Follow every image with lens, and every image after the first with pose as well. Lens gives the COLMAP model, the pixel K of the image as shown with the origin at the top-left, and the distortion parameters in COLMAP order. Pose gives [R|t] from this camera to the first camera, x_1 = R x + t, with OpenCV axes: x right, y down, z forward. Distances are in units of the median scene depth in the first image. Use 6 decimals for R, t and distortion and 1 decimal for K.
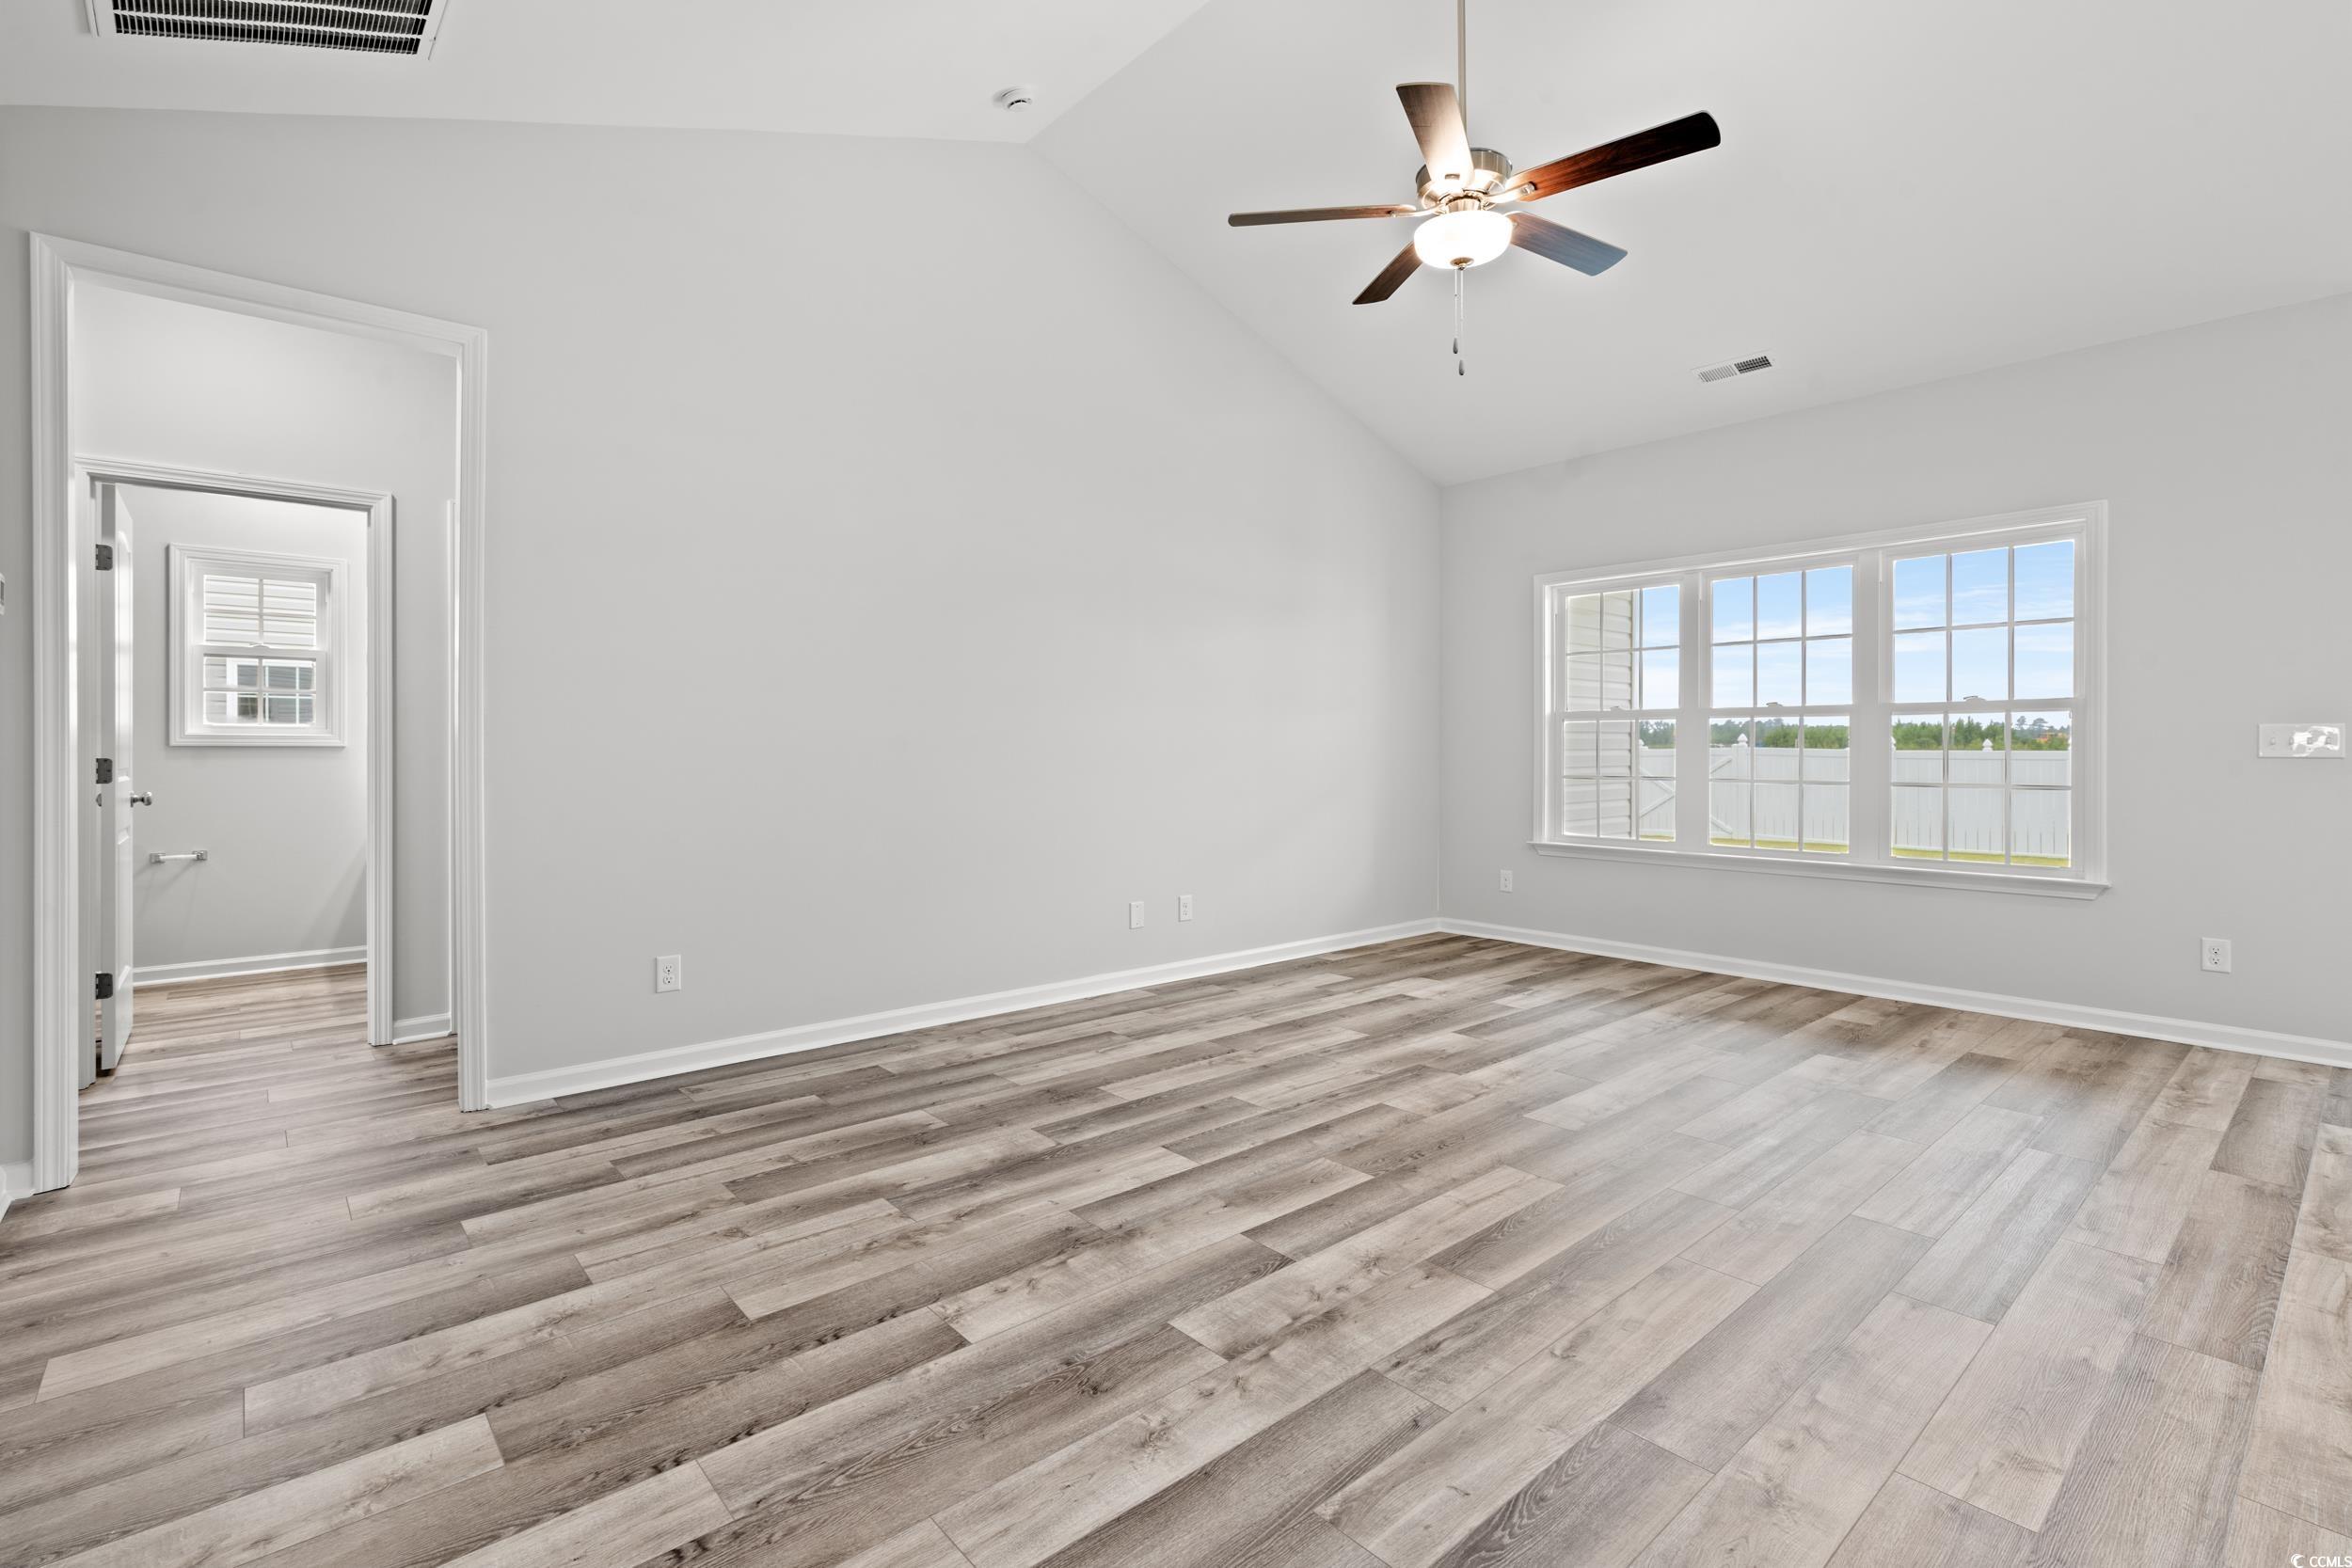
lens RADIAL K [[1084.0, 0, 1175.2], [0, 1084.0, 747.9], [0, 0, 1]] dist [-0.003439, 0.000226]
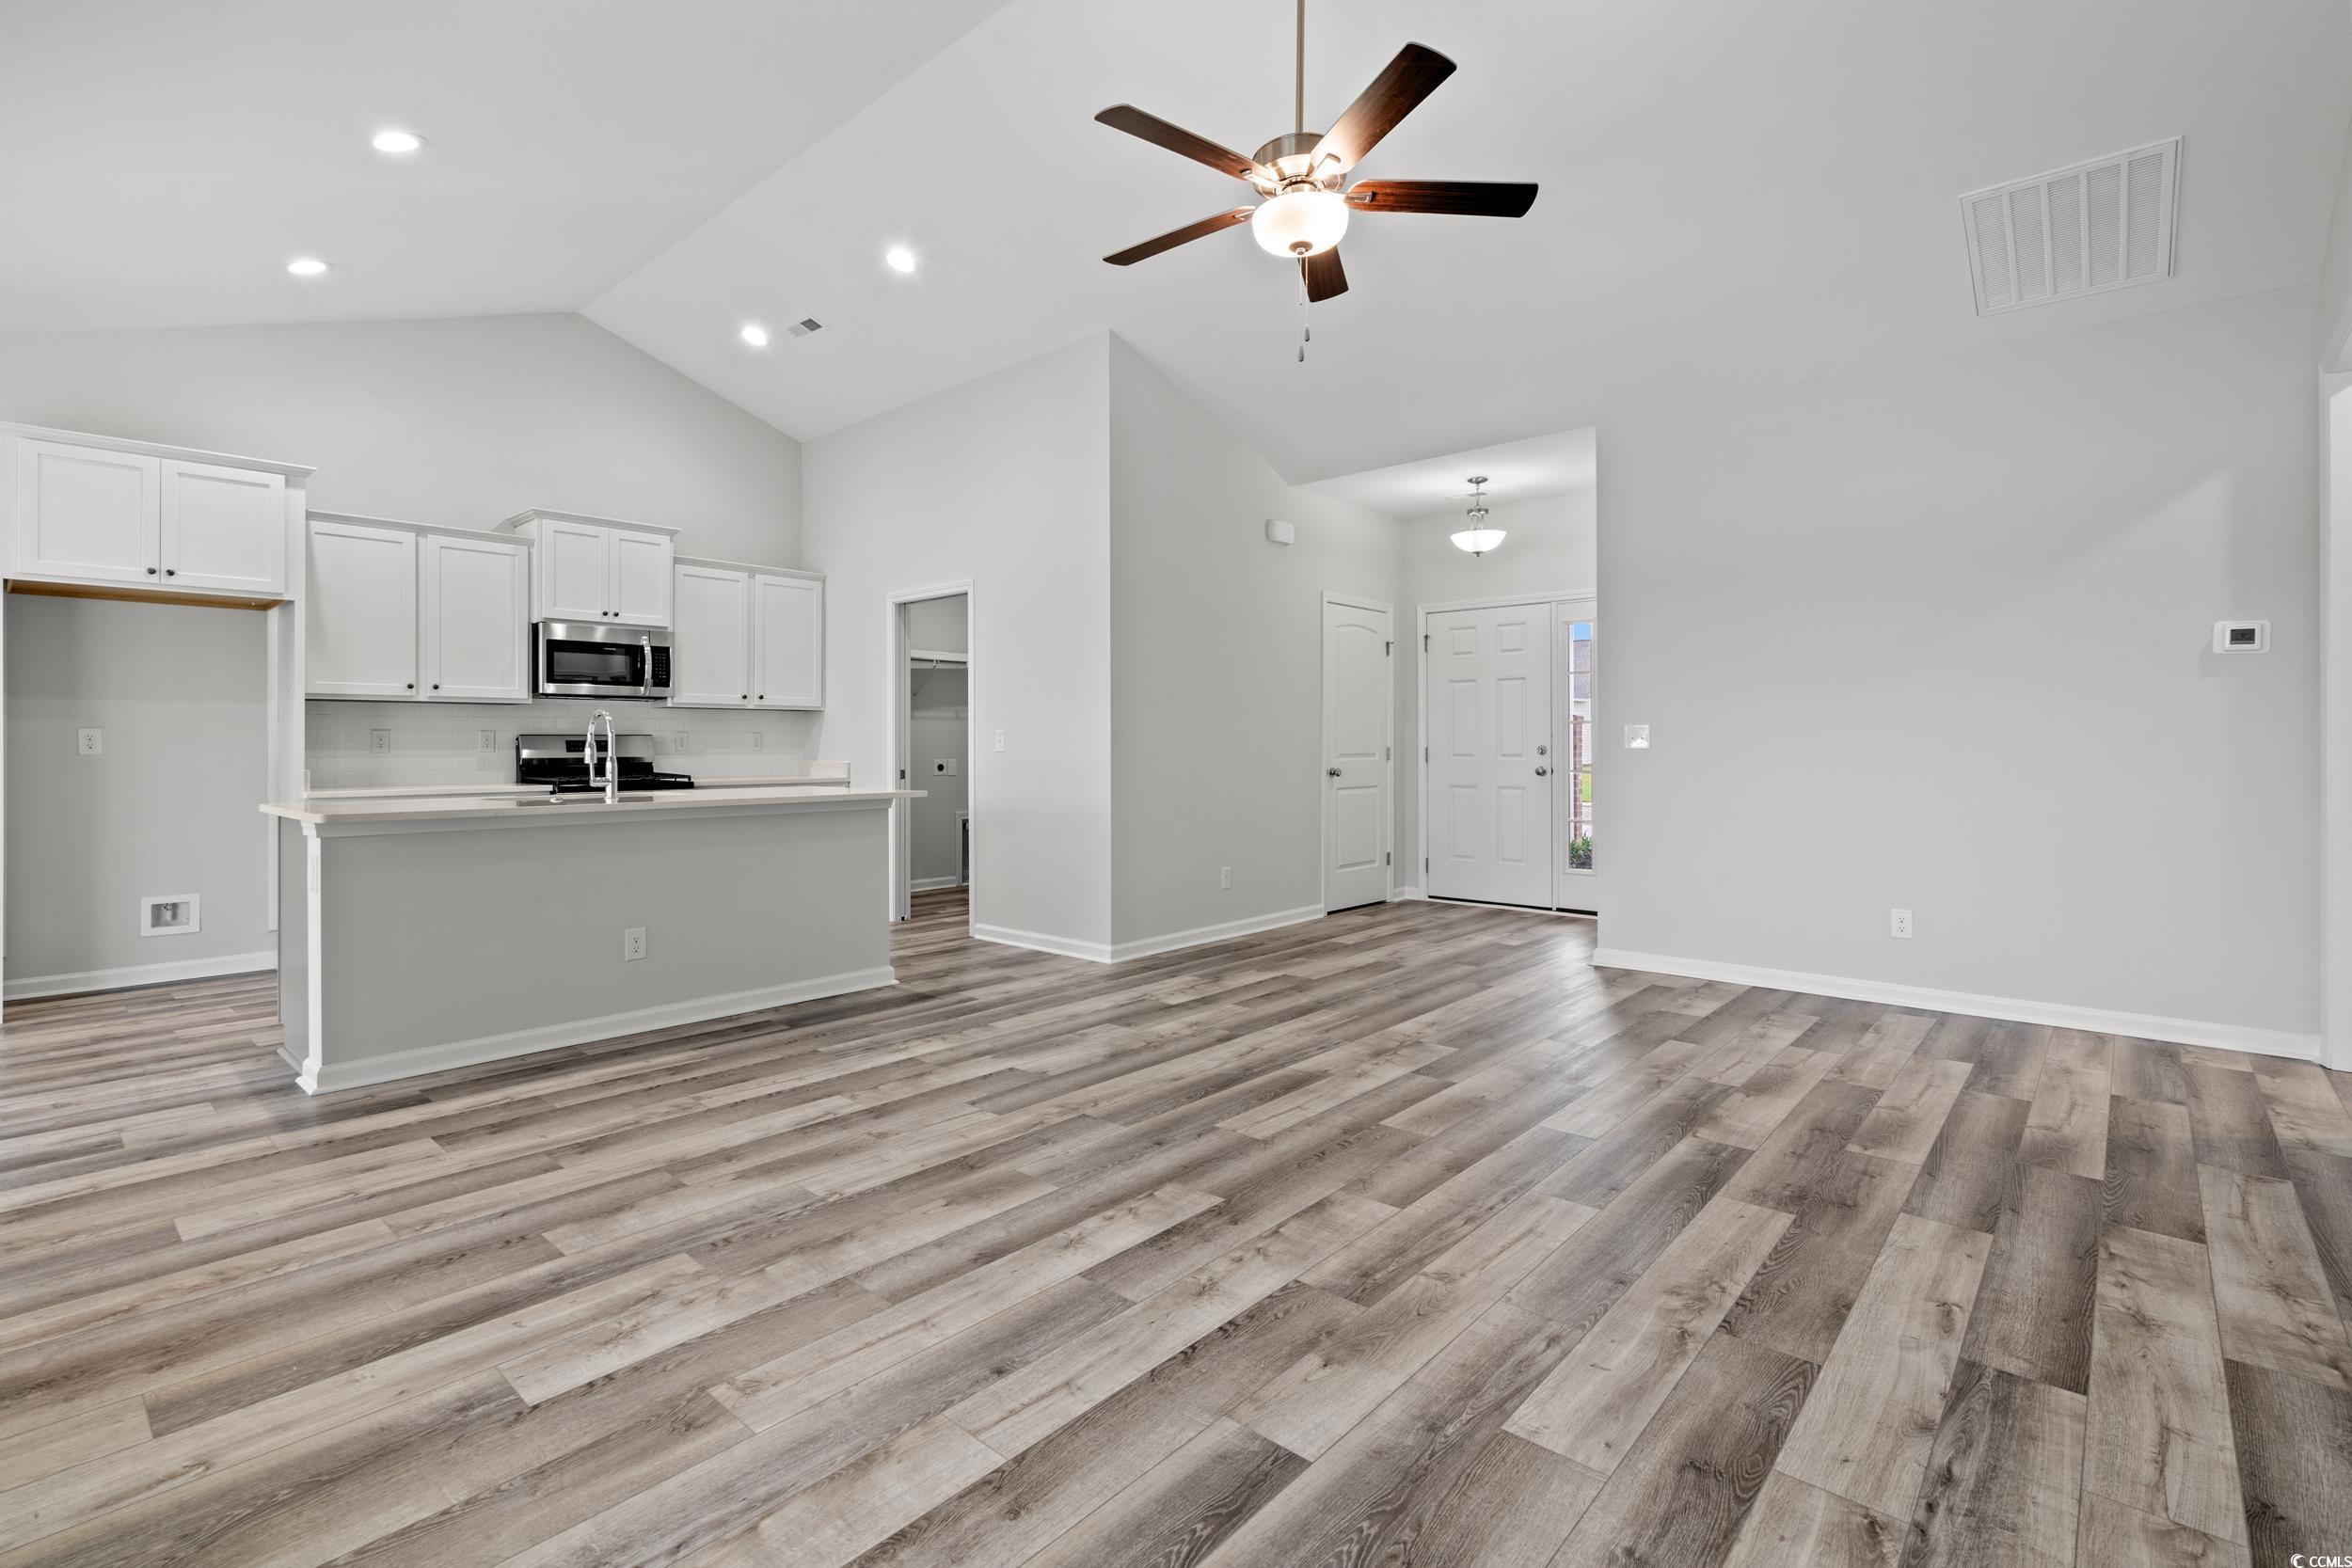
lens RADIAL K [[1071.9, 0, 1160.3], [0, 1071.9, 737.3], [0, 0, 1]] dist [0.000886, -0.000196]
pose [[-0.994137, 0.001808, -0.108116, 0.520267], [0.002616, 0.999970, -0.007332, 0.002895], [0.108099, -0.007572, -0.994111, 2.052117]]
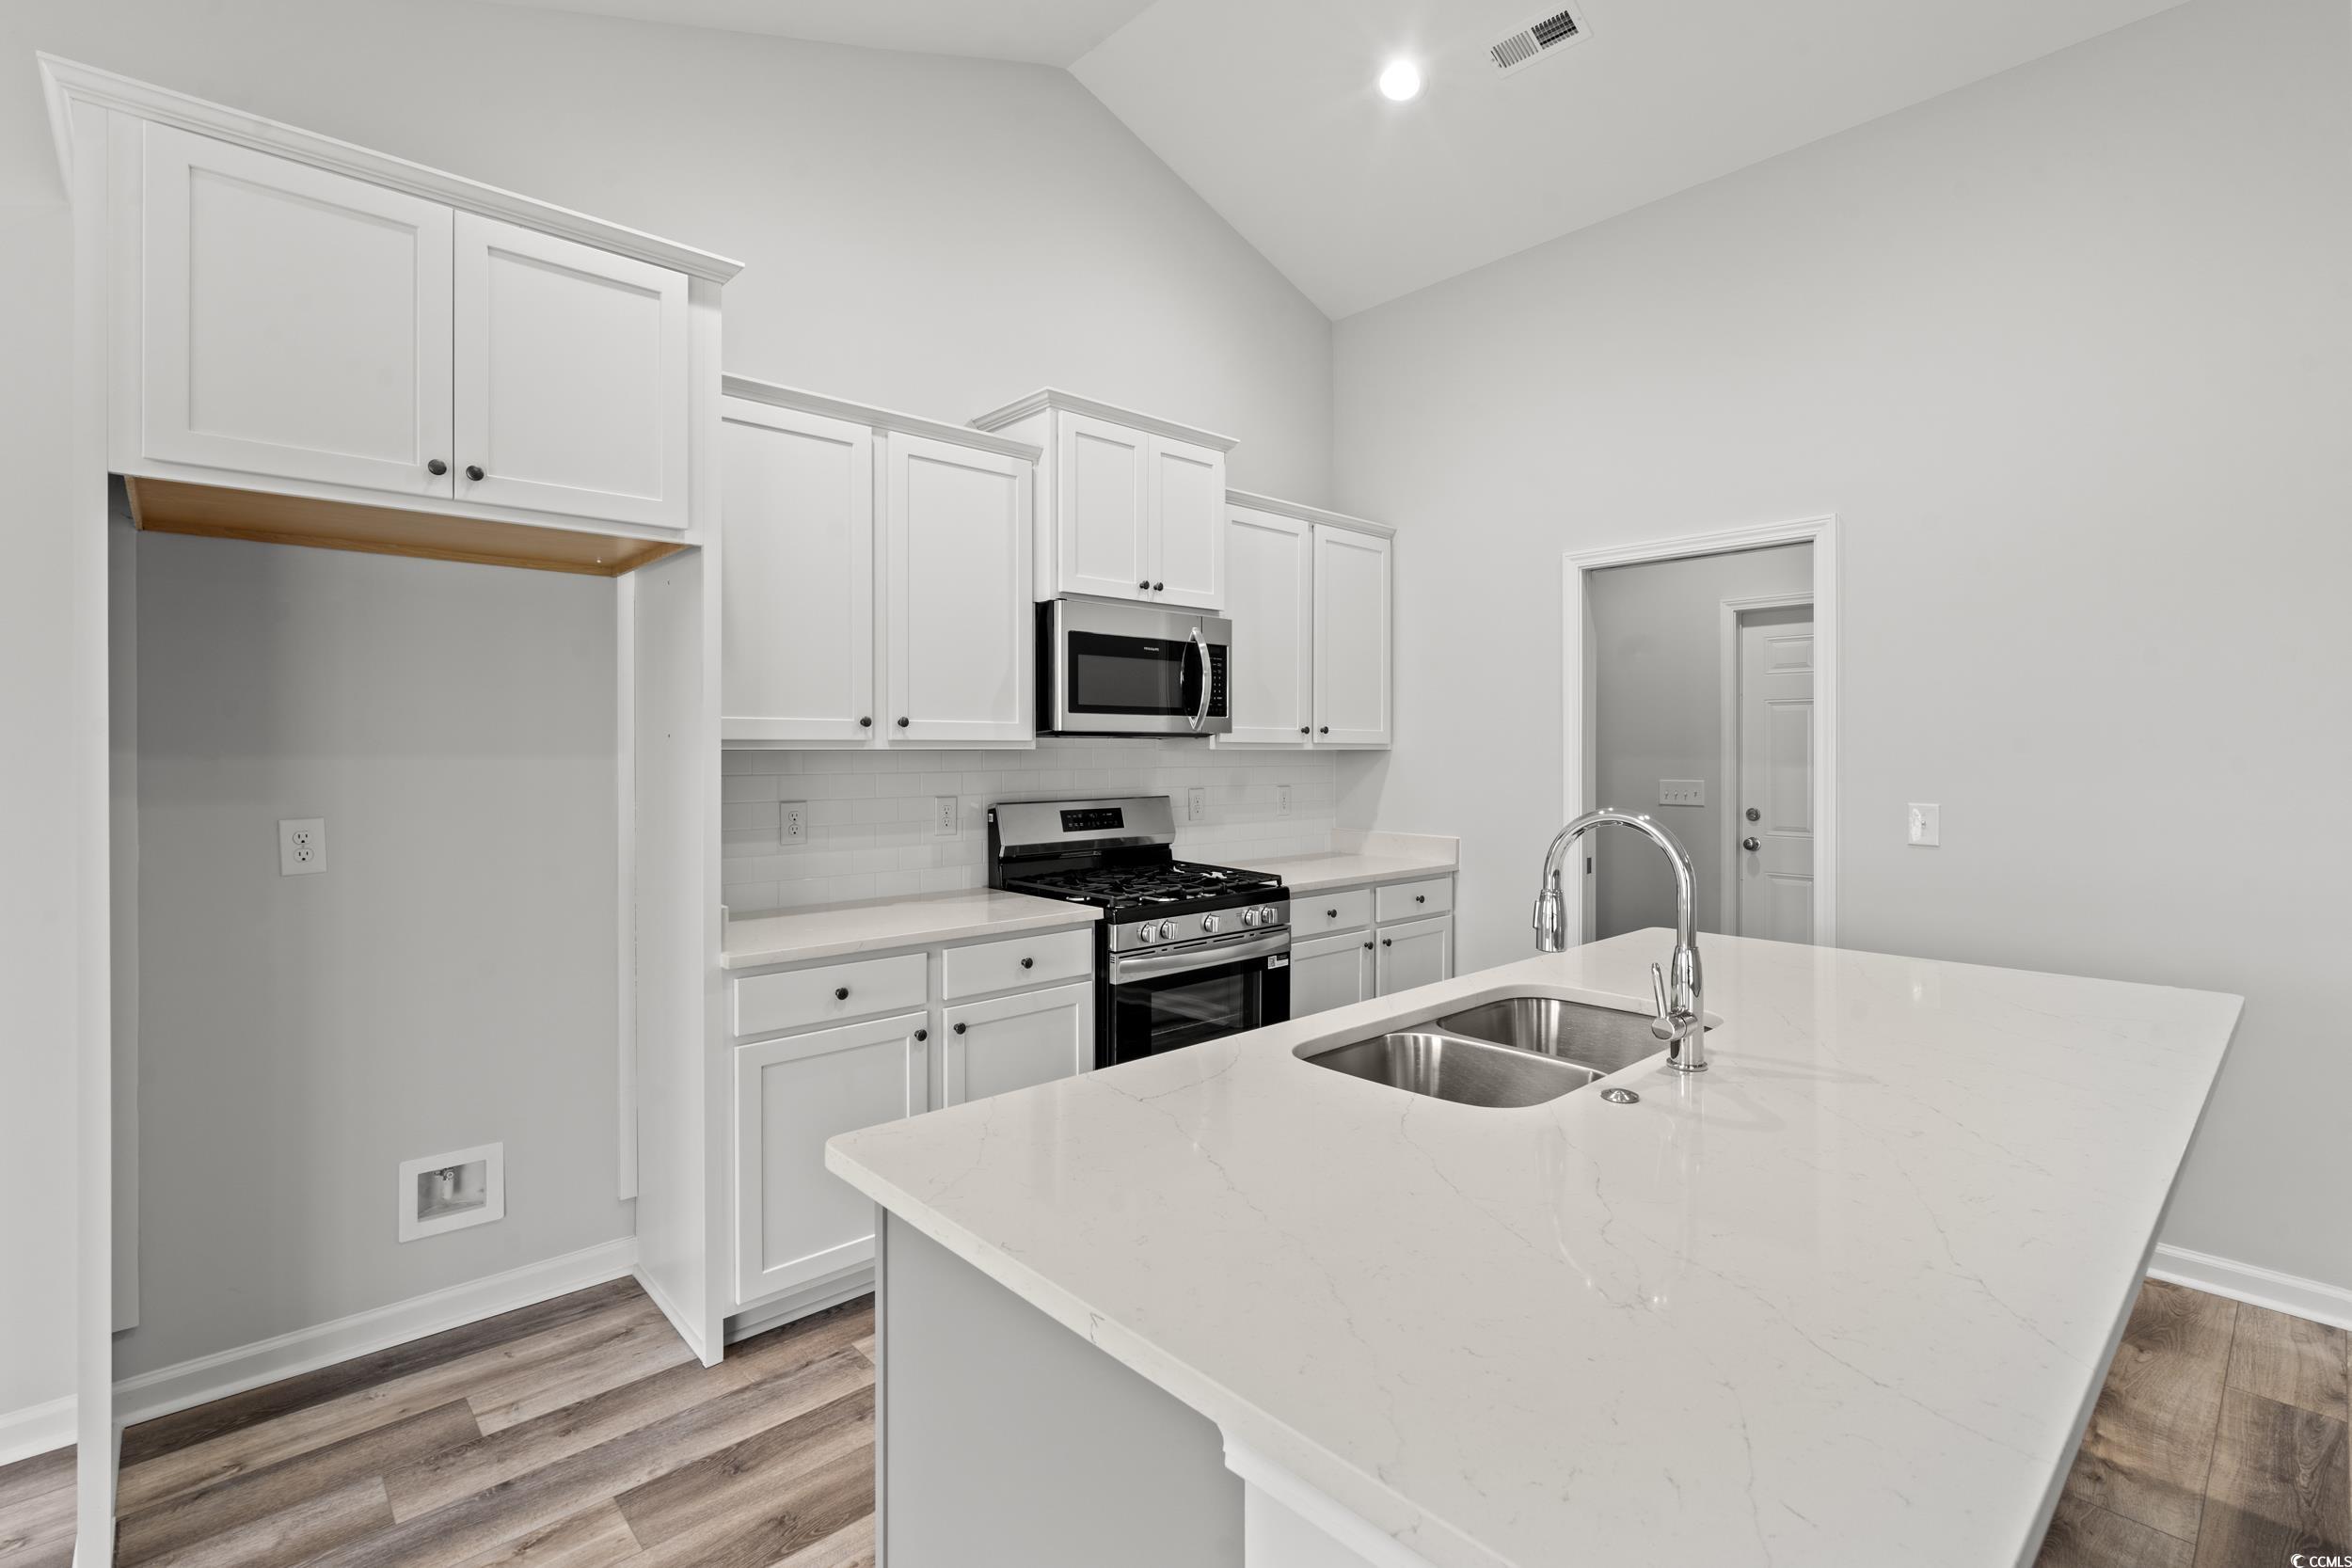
lens RADIAL K [[1084.0, 0, 1175.2], [0, 1084.0, 747.9], [0, 0, 1]] dist [-0.003439, 0.000226]
pose [[-0.999869, 0.001256, -0.016130, 1.398214], [0.001351, 0.999982, -0.005850, -0.077641], [0.016122, -0.005871, -0.999853, 0.980653]]
